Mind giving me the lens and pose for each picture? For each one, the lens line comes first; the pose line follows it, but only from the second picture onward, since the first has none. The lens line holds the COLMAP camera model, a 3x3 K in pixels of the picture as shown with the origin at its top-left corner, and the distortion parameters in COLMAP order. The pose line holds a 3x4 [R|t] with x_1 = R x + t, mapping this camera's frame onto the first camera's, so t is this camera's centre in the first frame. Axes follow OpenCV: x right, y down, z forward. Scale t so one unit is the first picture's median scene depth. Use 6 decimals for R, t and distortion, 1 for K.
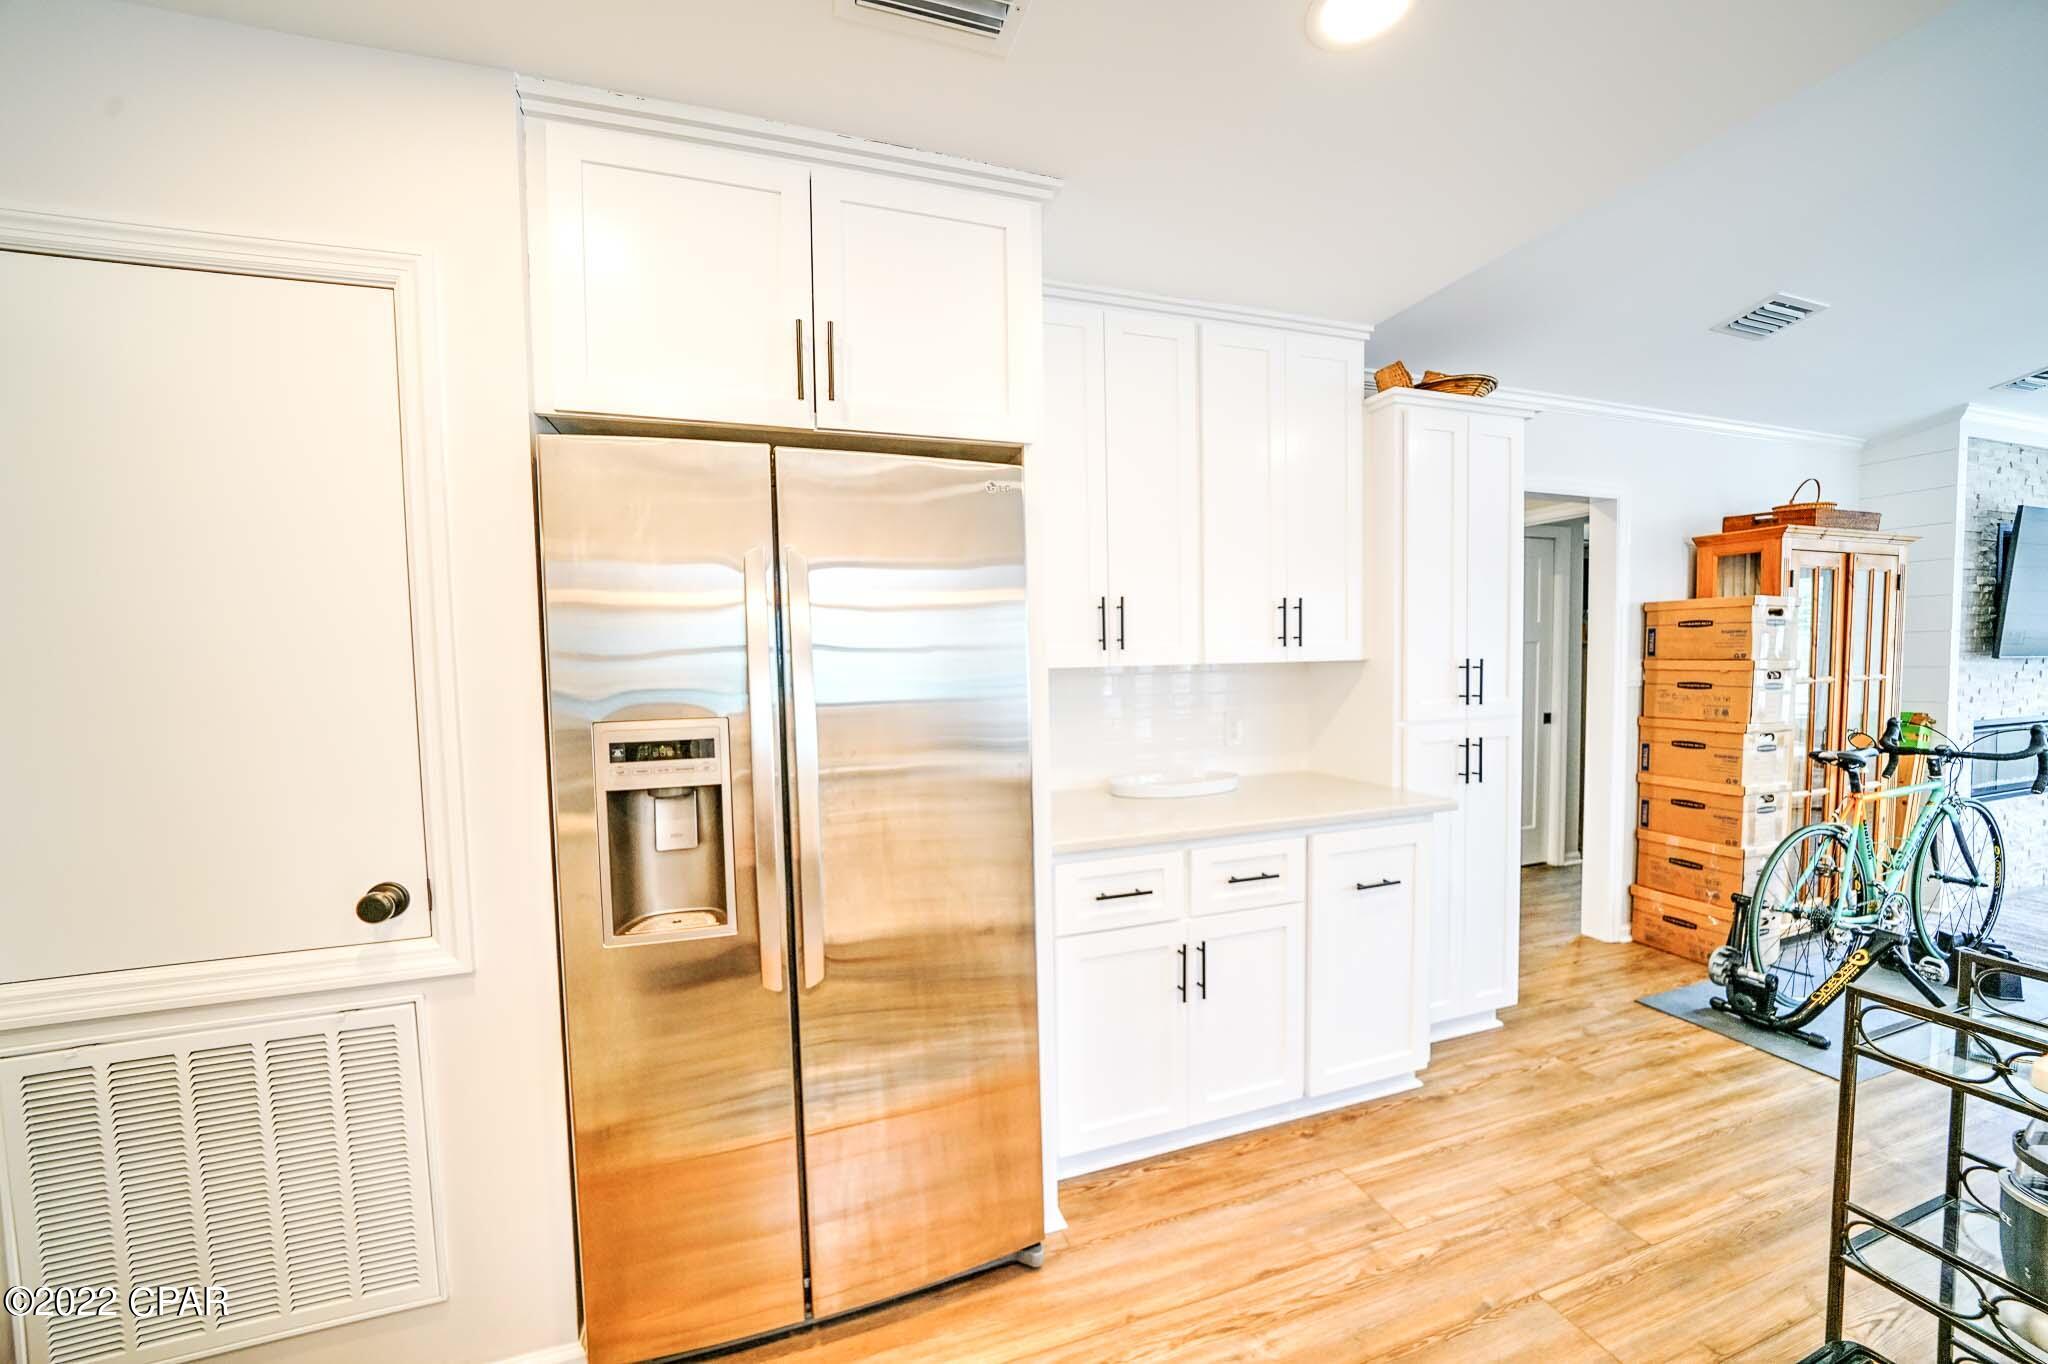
lens RADIAL K [[737.2, 0, 1007.2], [0, 737.2, 693.7], [0, 0, 1]] dist [-0.020898, 0.002971]
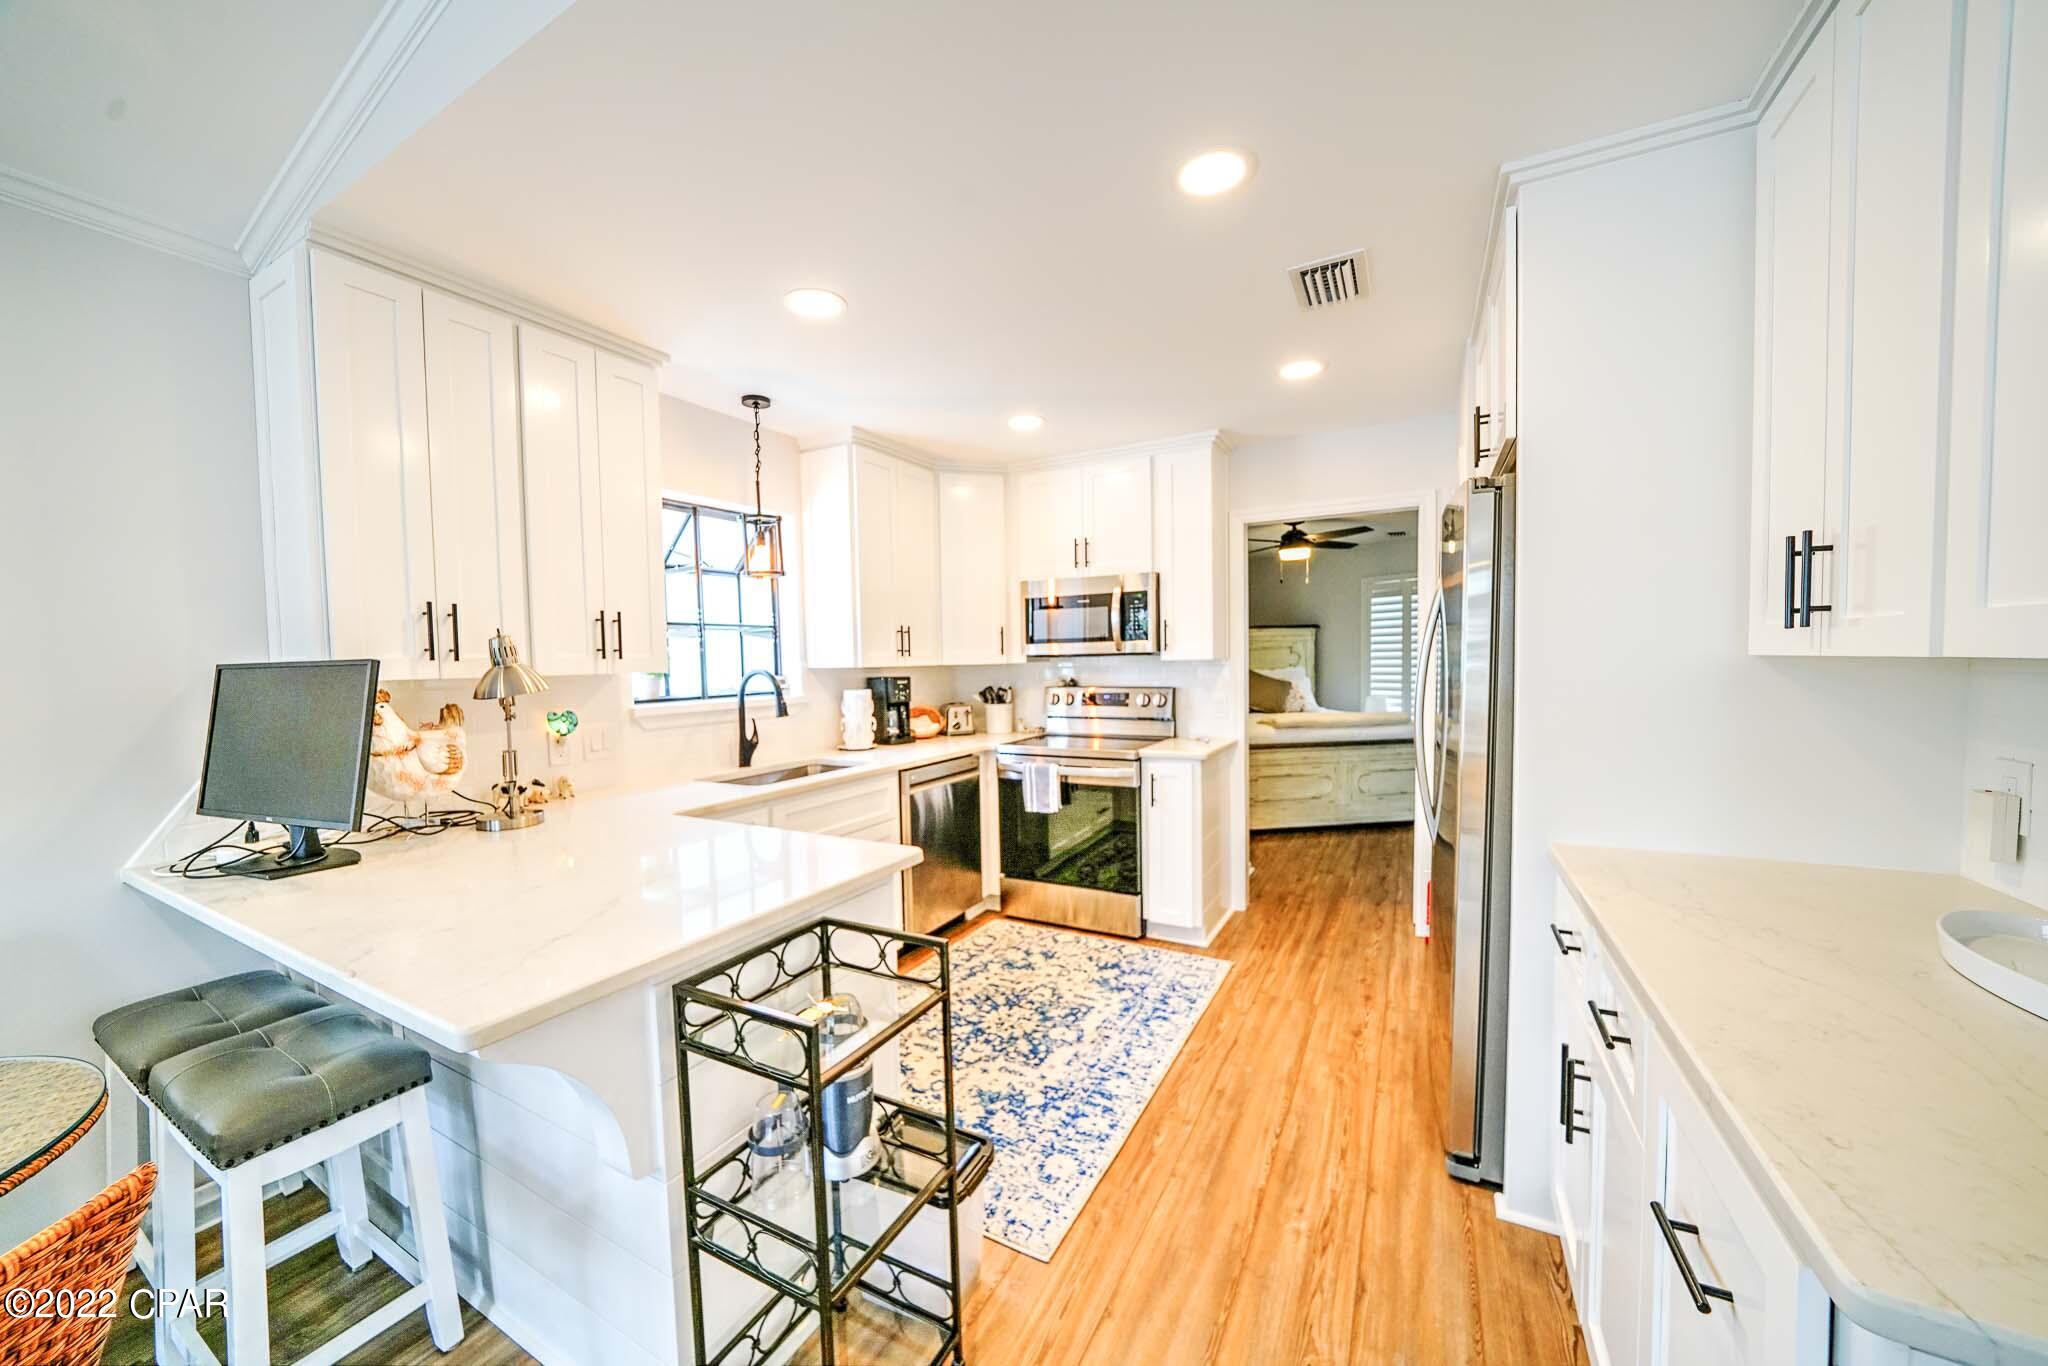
lens RADIAL K [[737.2, 0, 1007.2], [0, 737.2, 694.7], [0, 0, 1]] dist [-0.020898, 0.002971]
pose [[-0.730490, 0.070211, -0.679305, 0.586362], [0.002266, 0.994945, 0.100399, -0.039147], [0.682920, 0.071801, -0.726956, 0.595527]]
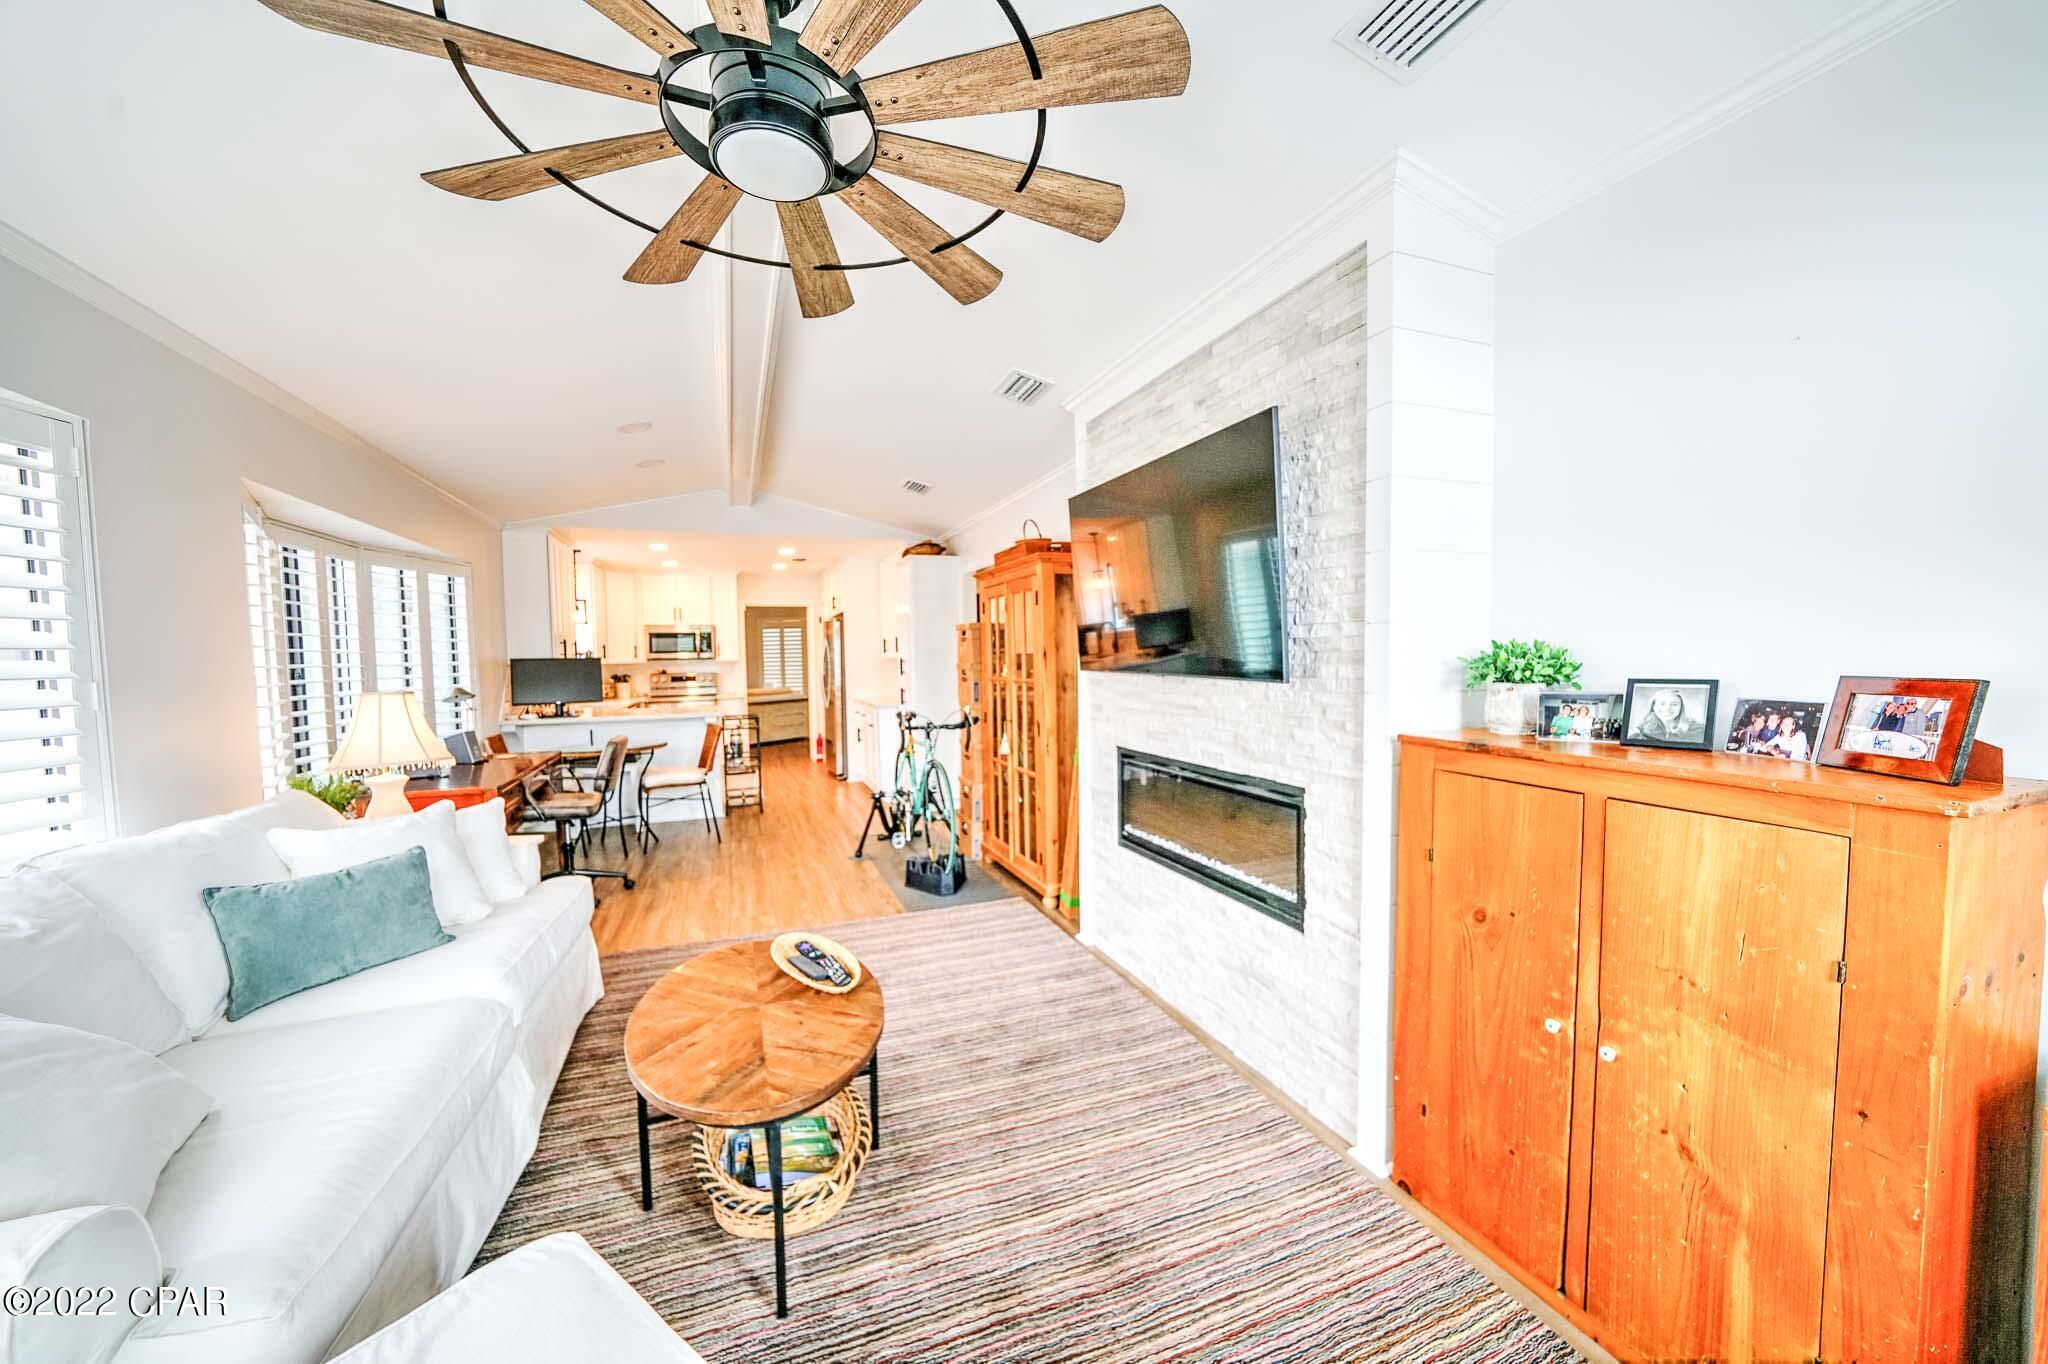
lens RADIAL K [[737.2, 0, 1007.2], [0, 737.2, 693.7], [0, 0, 1]] dist [-0.020898, 0.002971]
pose [[0.045872, 0.071935, -0.996354, 2.276859], [-0.032956, 0.996970, 0.070462, -0.080539], [0.998404, 0.029604, 0.048104, 0.861602]]
